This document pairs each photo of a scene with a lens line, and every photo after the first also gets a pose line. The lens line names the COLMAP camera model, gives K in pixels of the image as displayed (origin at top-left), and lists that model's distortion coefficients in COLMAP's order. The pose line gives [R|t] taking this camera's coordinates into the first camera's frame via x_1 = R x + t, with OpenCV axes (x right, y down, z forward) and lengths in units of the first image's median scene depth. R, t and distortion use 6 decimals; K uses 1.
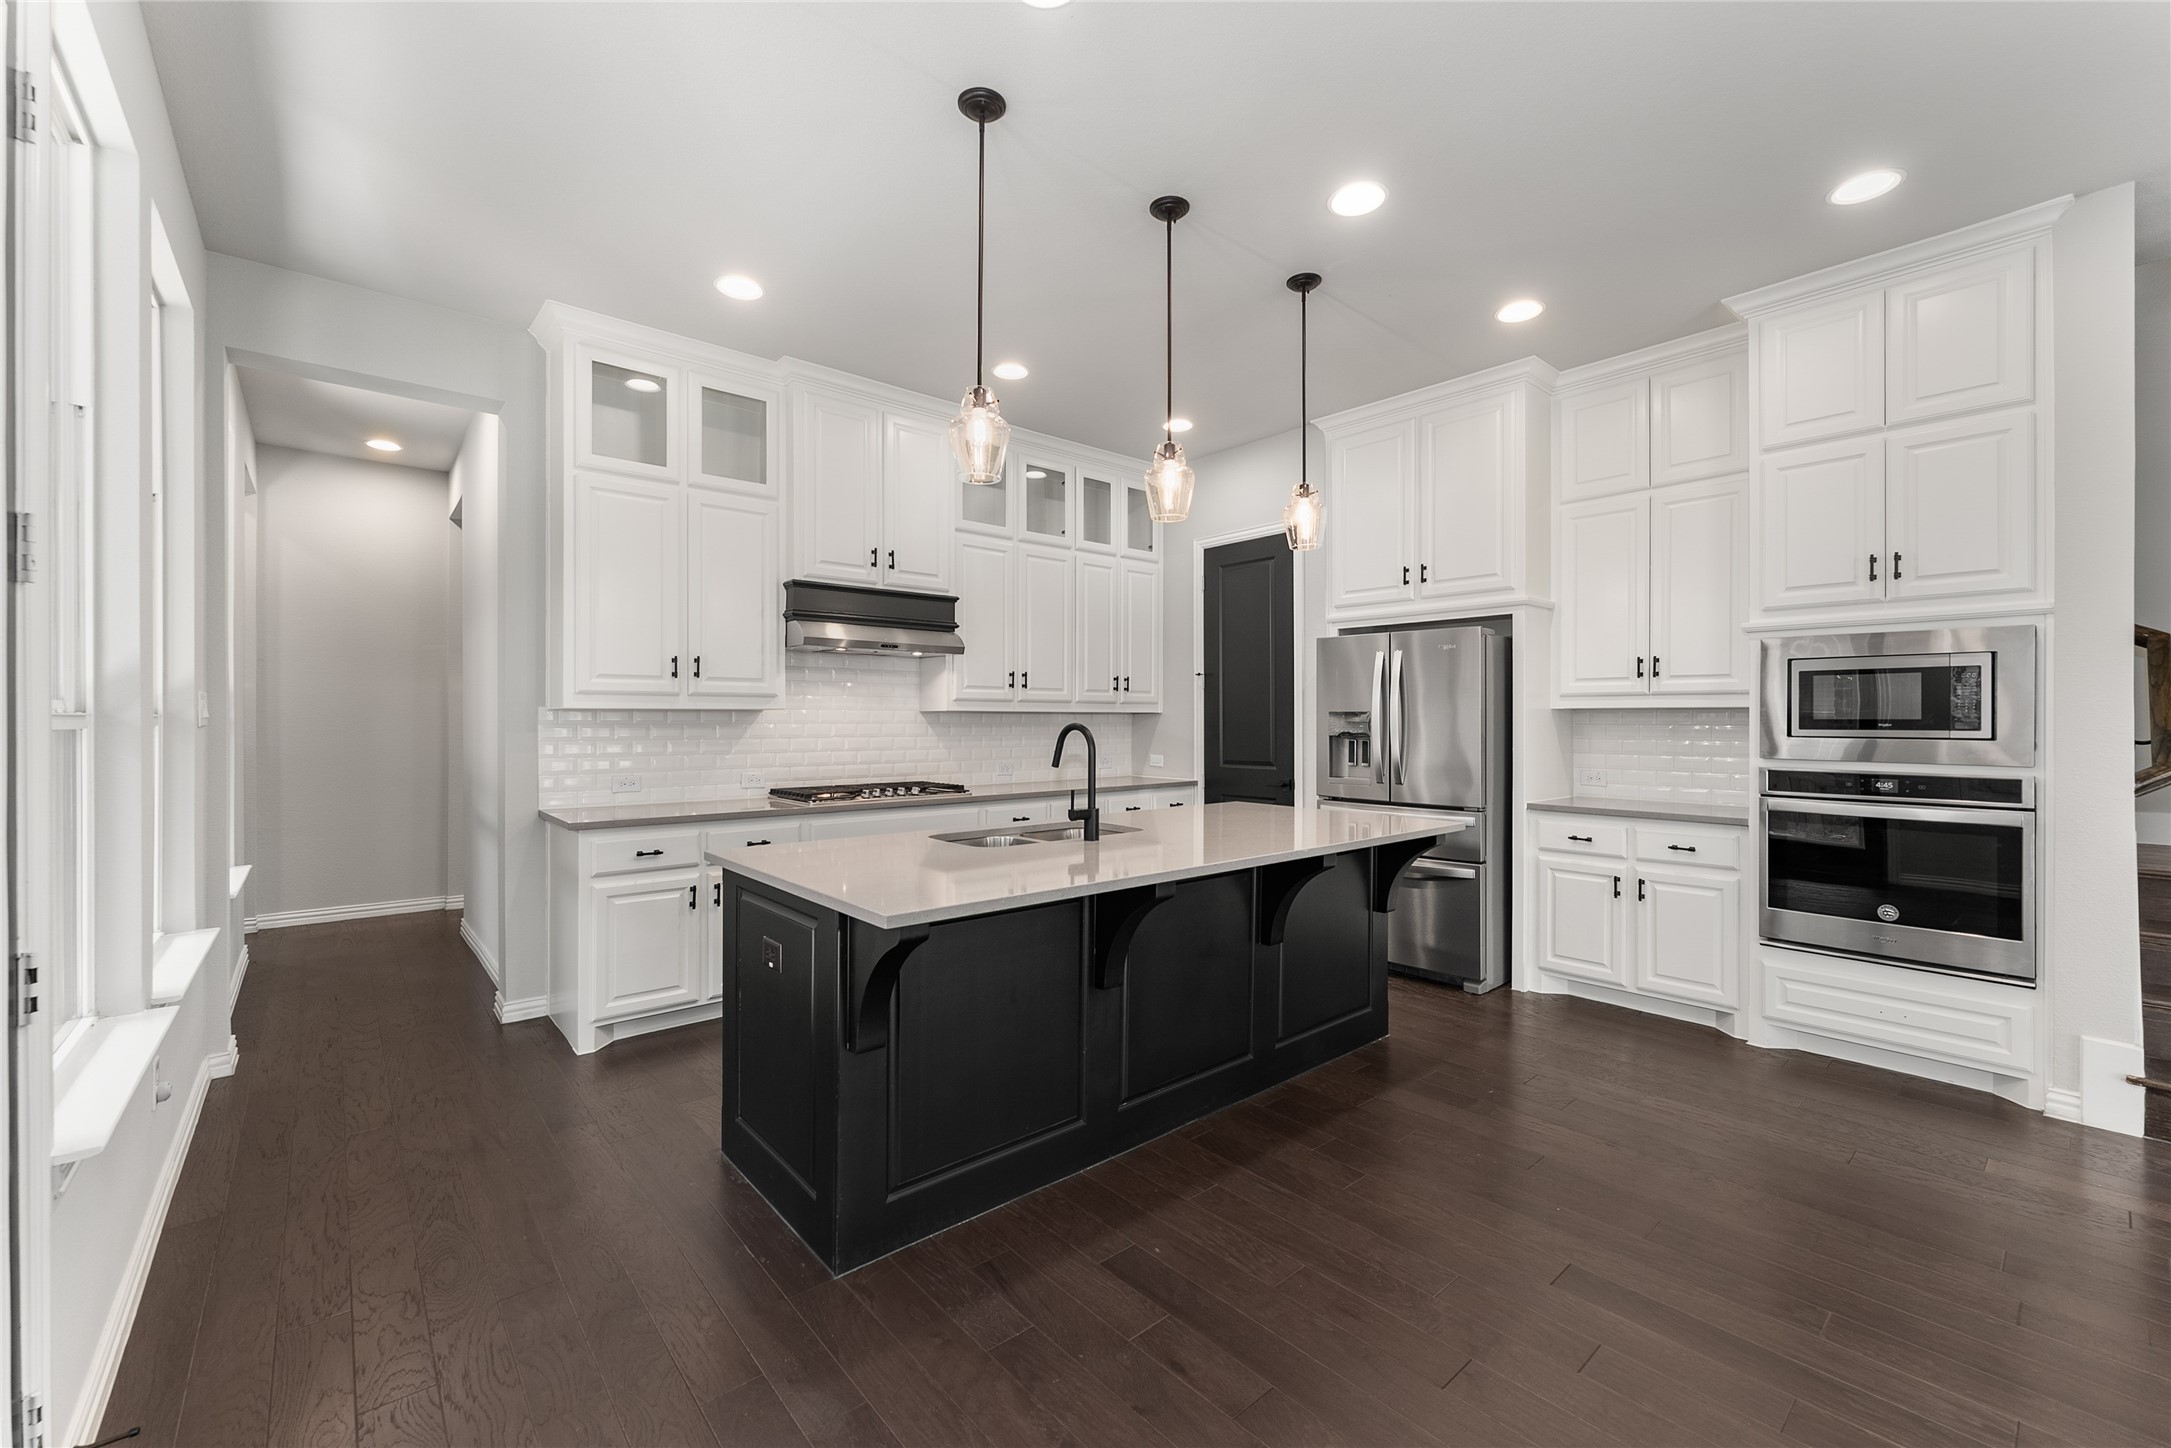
lens RADIAL K [[881.0, 0, 1087.2], [0, 881.0, 717.2], [0, 0, 1]] dist [0.000696, -0.000783]
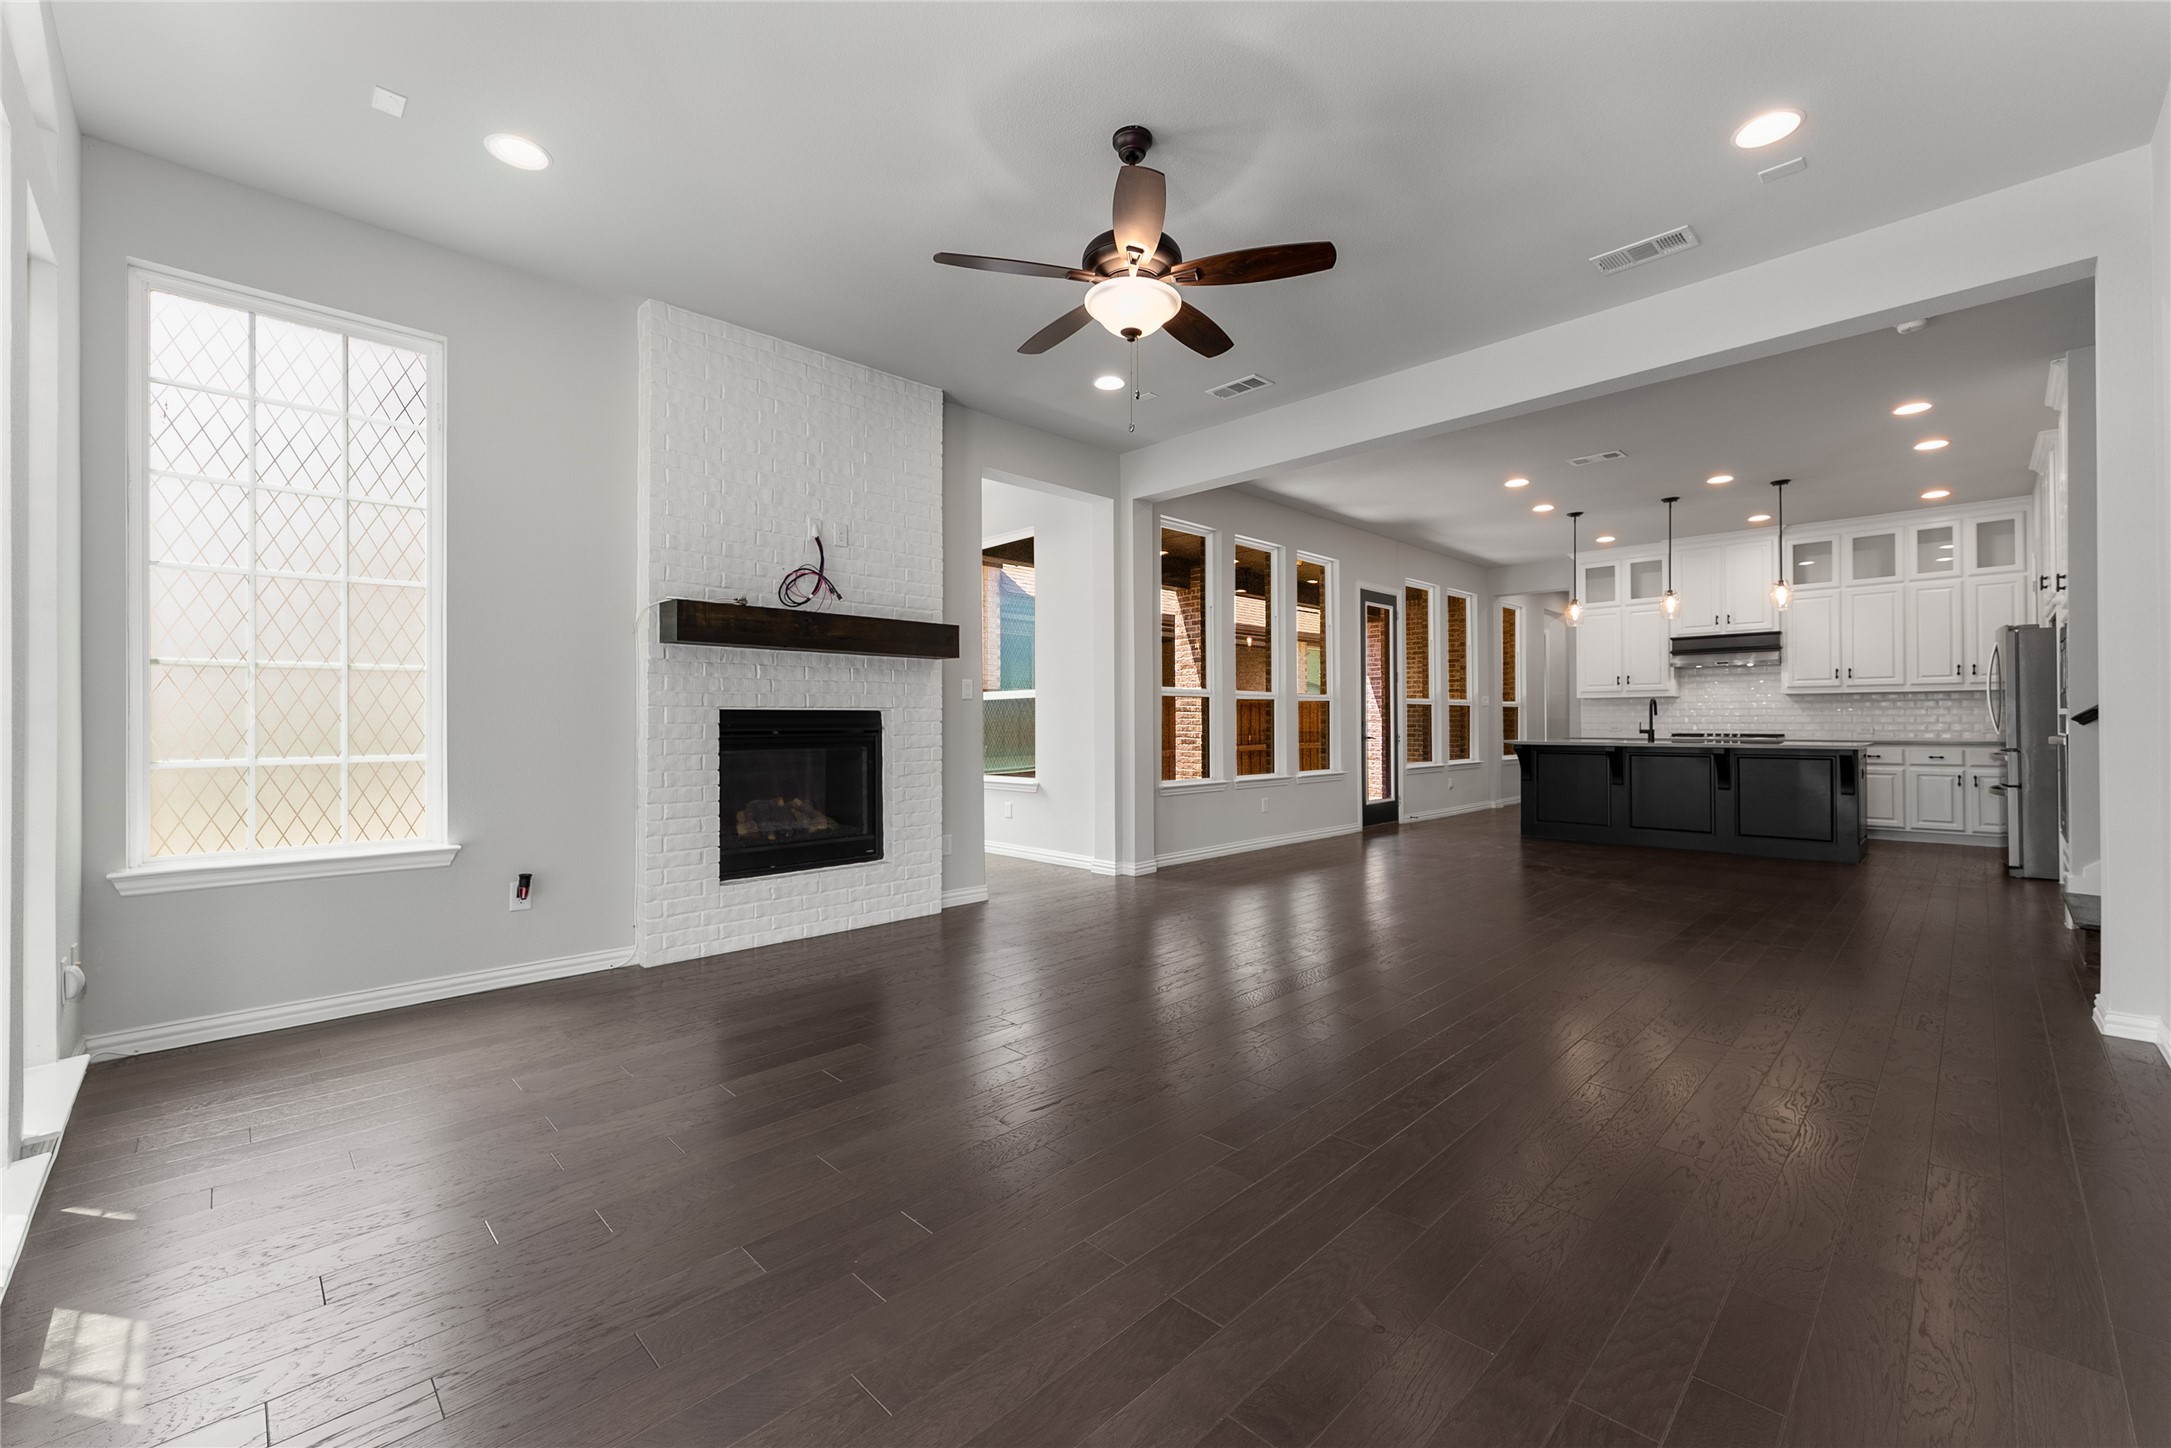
lens RADIAL K [[881.0, 0, 1087.2], [0, 881.0, 717.2], [0, 0, 1]] dist [0.000696, -0.000783]
pose [[0.068283, -0.007252, -0.997640, 1.786023], [0.005838, 0.999959, -0.006870, 0.051113], [0.997649, -0.005356, 0.068323, -0.626299]]
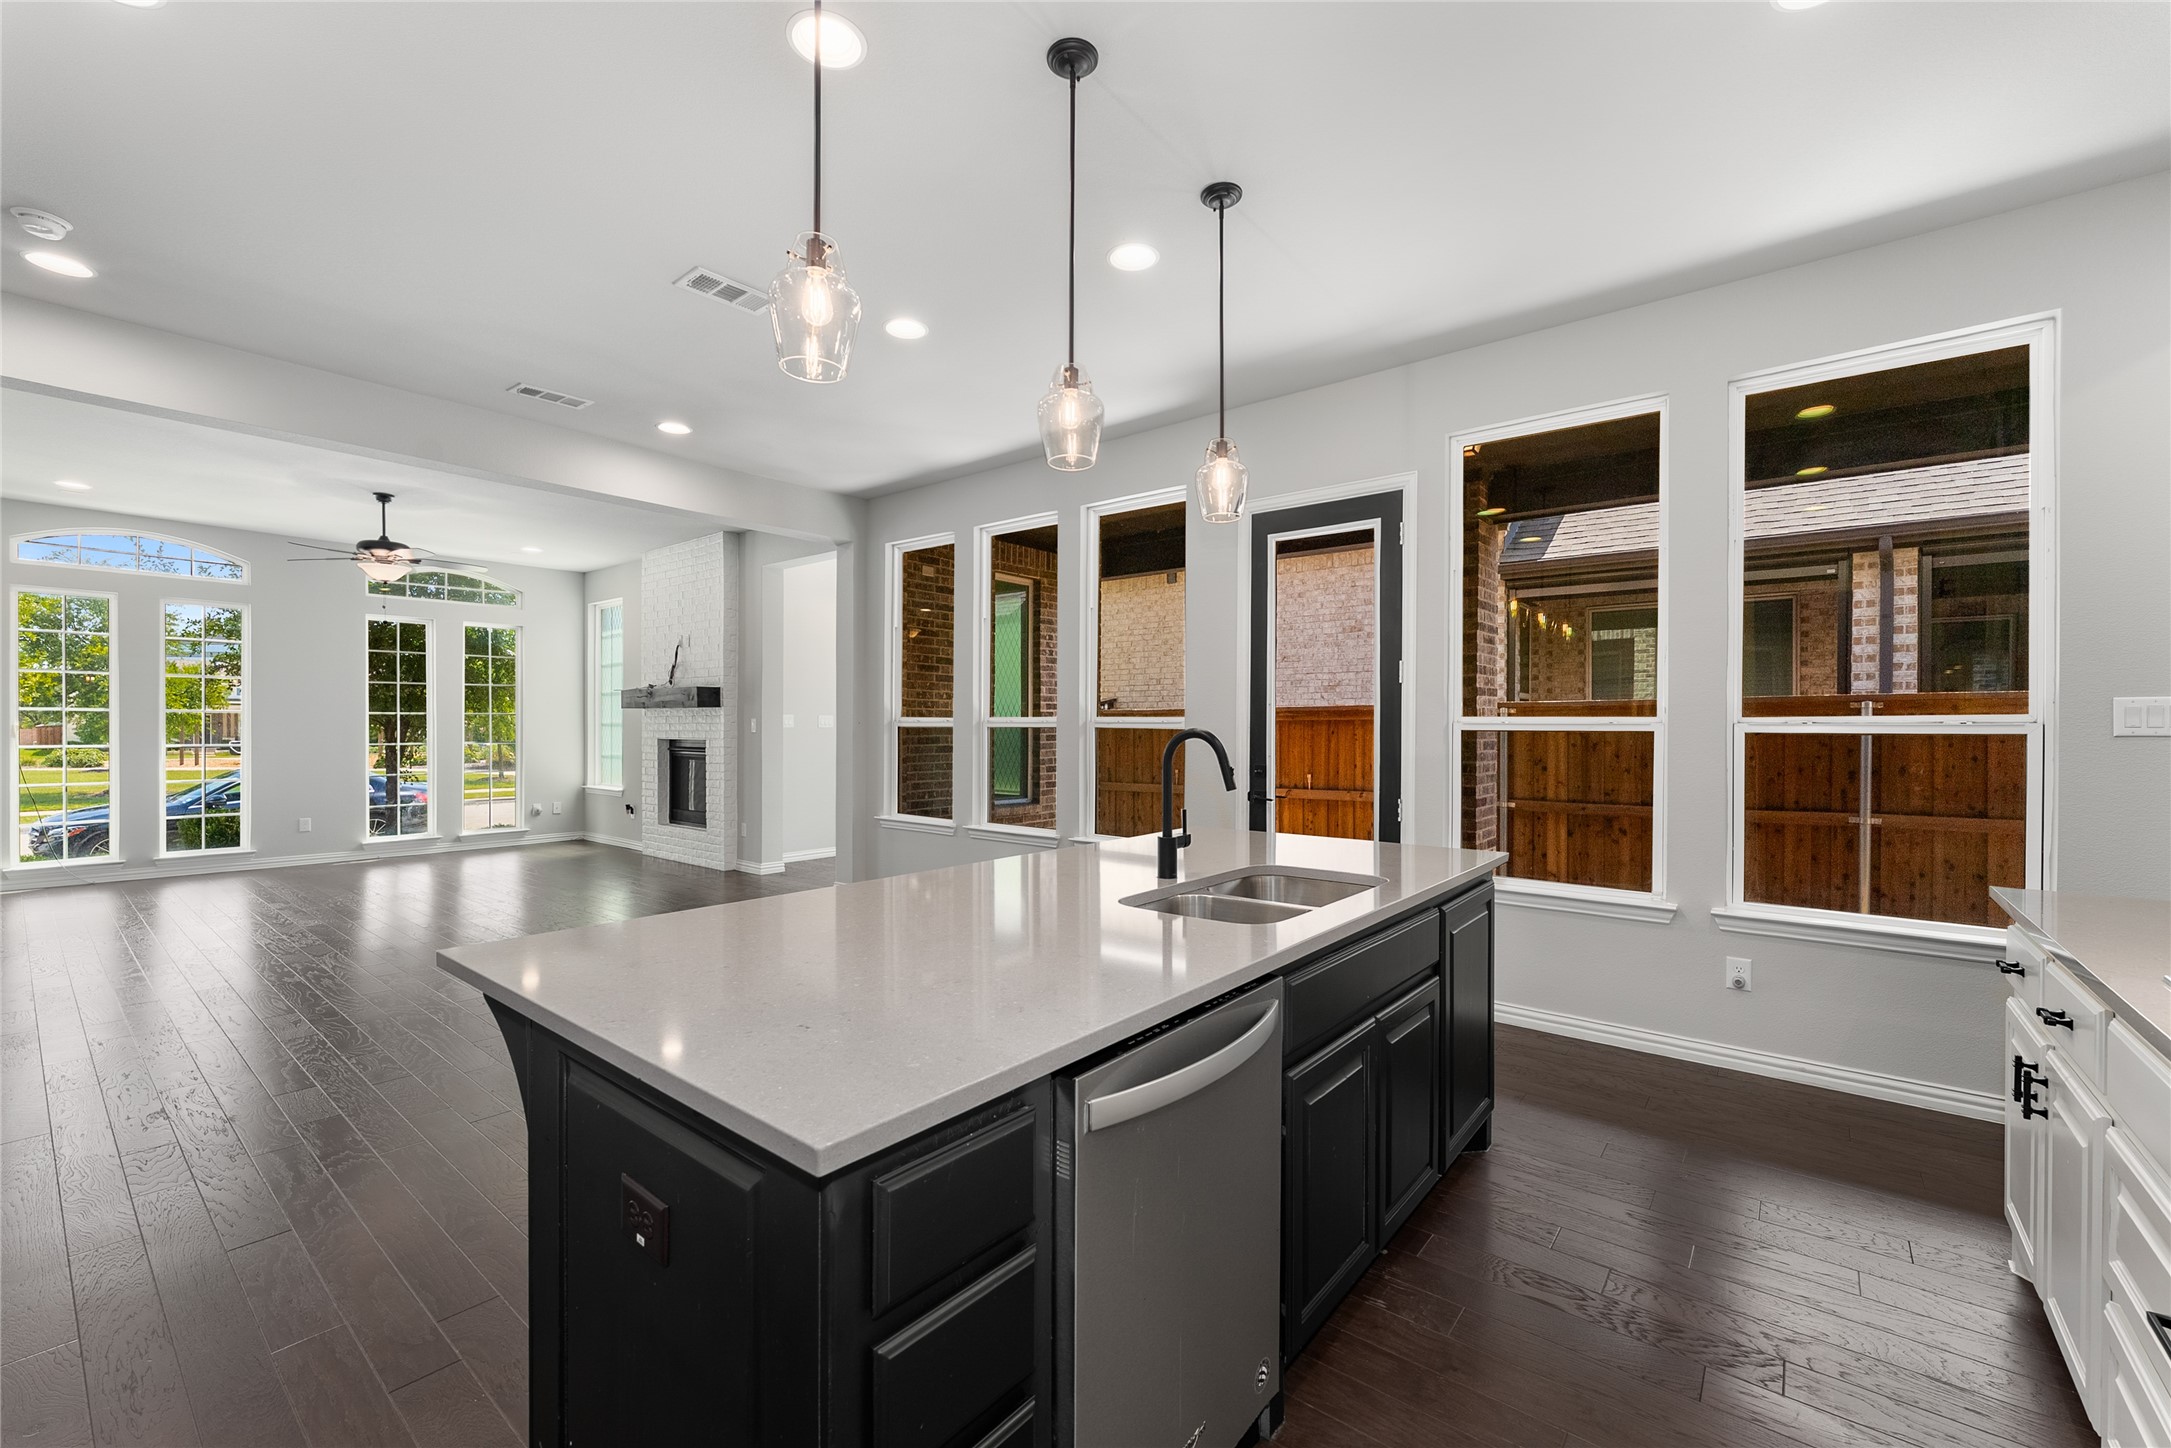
lens RADIAL K [[889.0, 0, 1081.1], [0, 889.0, 725.3], [0, 0, 1]] dist [-0.000614, -0.000116]
pose [[-0.985206, -0.003860, -0.171332, 0.150791], [-0.003346, 0.999989, -0.003287, 0.004377], [0.171342, -0.002665, -0.985208, 1.230418]]
